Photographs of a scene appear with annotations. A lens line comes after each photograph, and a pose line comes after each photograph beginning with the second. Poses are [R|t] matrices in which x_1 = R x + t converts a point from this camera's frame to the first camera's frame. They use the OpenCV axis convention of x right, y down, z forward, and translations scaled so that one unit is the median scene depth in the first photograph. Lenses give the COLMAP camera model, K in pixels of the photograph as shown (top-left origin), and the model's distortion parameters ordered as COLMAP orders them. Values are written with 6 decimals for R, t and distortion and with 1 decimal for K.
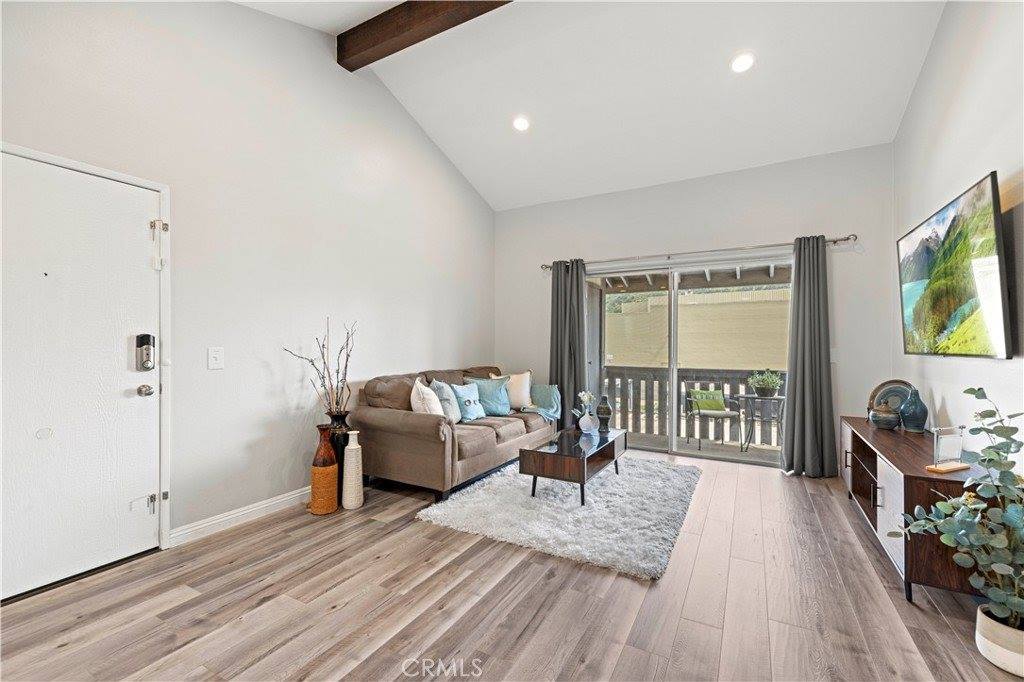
lens RADIAL K [[441.9, 0, 512.0], [0, 441.9, 341.0], [0, 0, 1]] dist [0.002478, 0.000136]
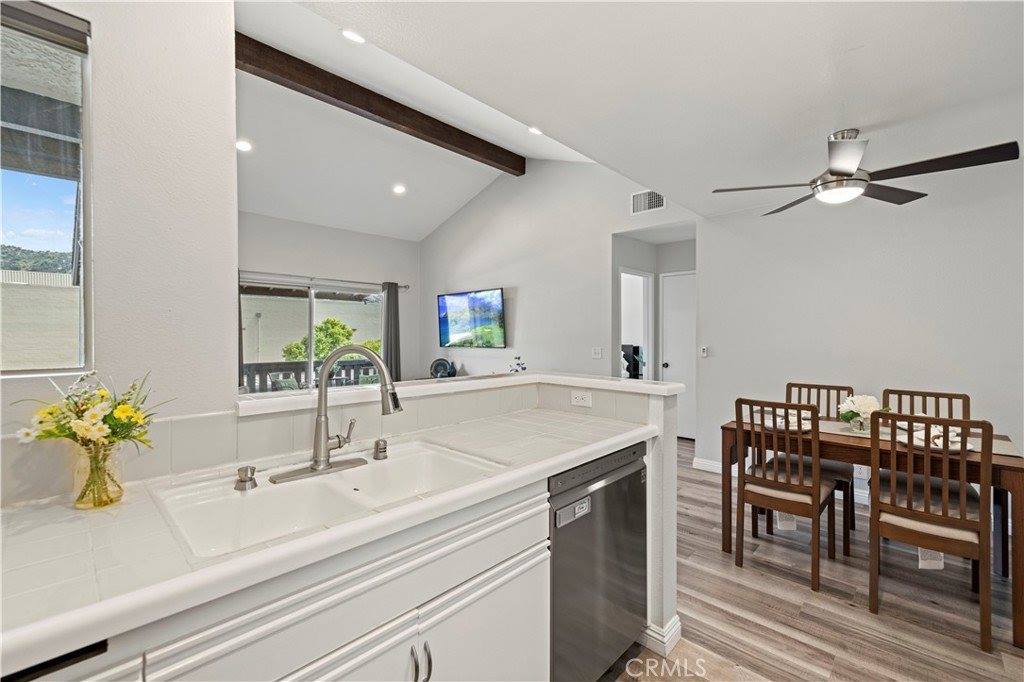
lens RADIAL K [[427.2, 0, 530.1], [0, 427.2, 335.1], [0, 0, 1]] dist [0.000477, -0.000060]
pose [[0.219318, 0.002215, 0.975651, -1.083180], [-0.005305, 0.999985, -0.001077, -0.029885], [-0.975639, -0.004940, 0.219327, 0.095271]]
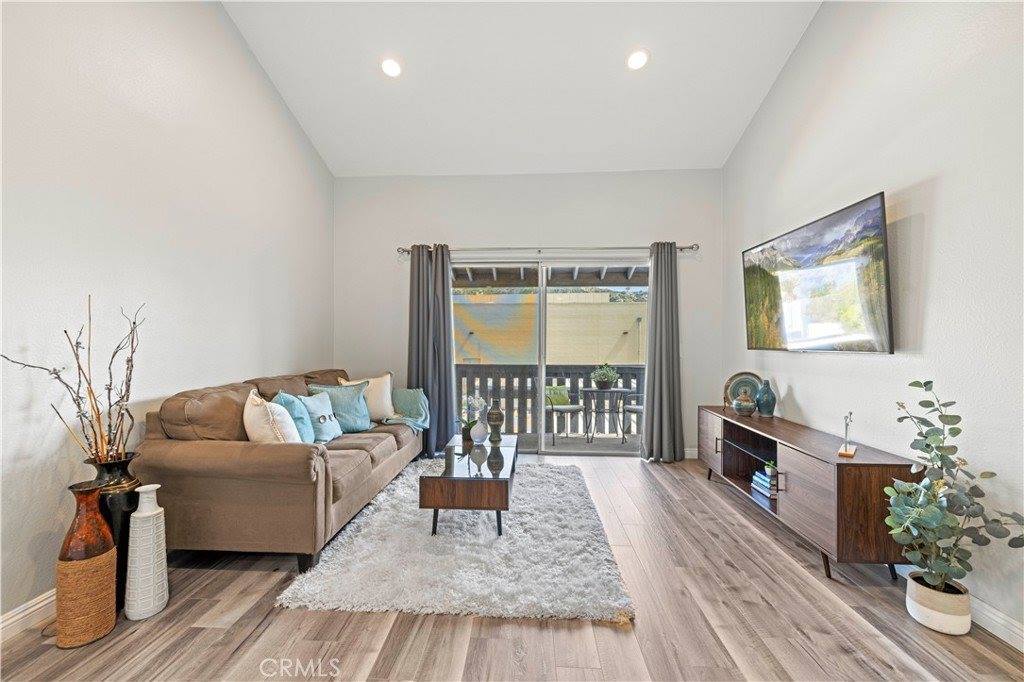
lens RADIAL K [[434.9, 0, 510.7], [0, 434.9, 343.3], [0, 0, 1]] dist [0.001172, 0.000061]
pose [[0.897170, -0.002239, 0.441681, -0.171923], [-0.003195, 0.999928, 0.011559, 0.001753], [-0.441675, -0.011781, 0.897098, 0.246738]]
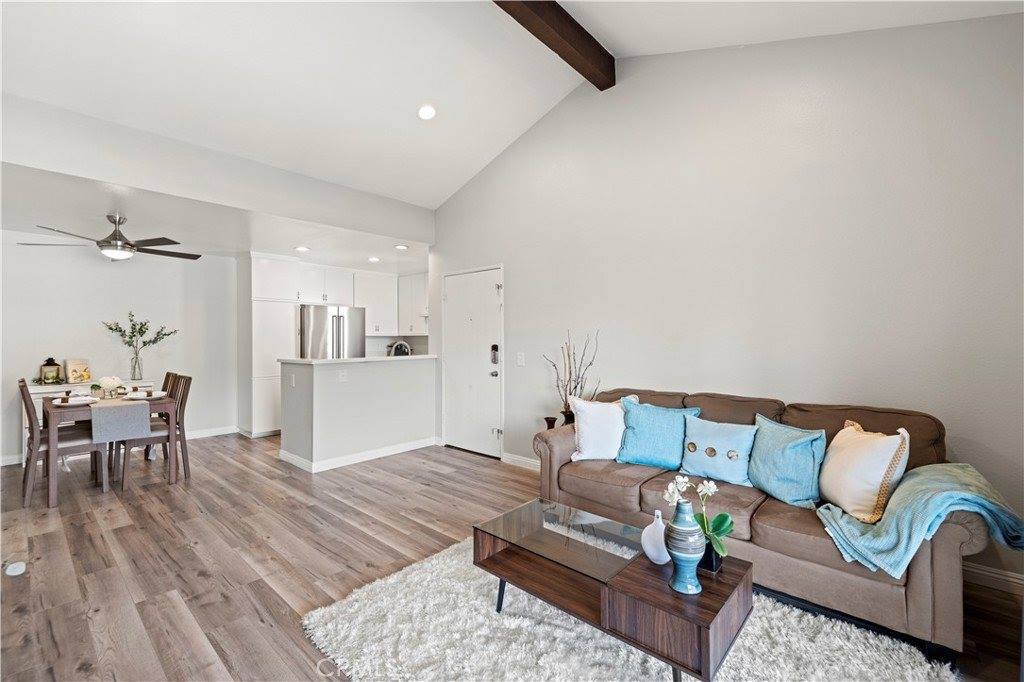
lens RADIAL K [[431.9, 0, 504.7], [0, 431.9, 343.3], [0, 0, 1]] dist [0.003526, 0.000501]
pose [[-0.226122, 0.011463, -0.974032, 0.744617], [0.005045, 0.999931, 0.010596, -0.030690], [0.974086, -0.002518, -0.226164, 1.095604]]
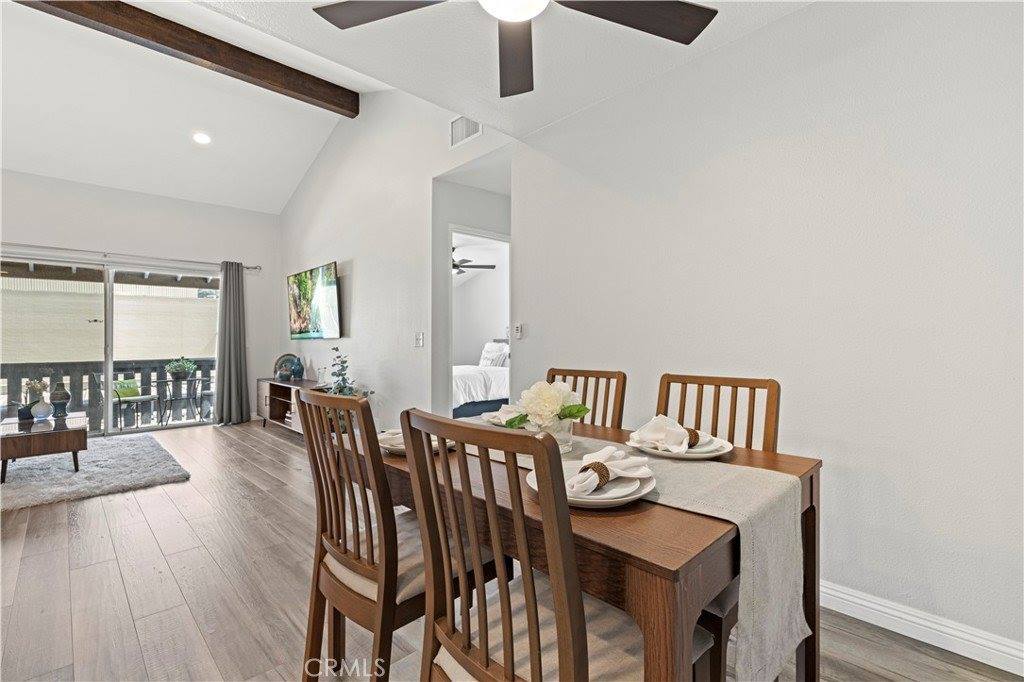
lens RADIAL K [[446.8, 0, 523.5], [0, 446.8, 339.4], [0, 0, 1]] dist [0.001985, -0.000298]
pose [[0.261798, 0.003451, 0.965117, -0.613795], [0.002273, 0.999989, -0.004192, 0.036475], [-0.965120, 0.003291, 0.261787, -0.386530]]
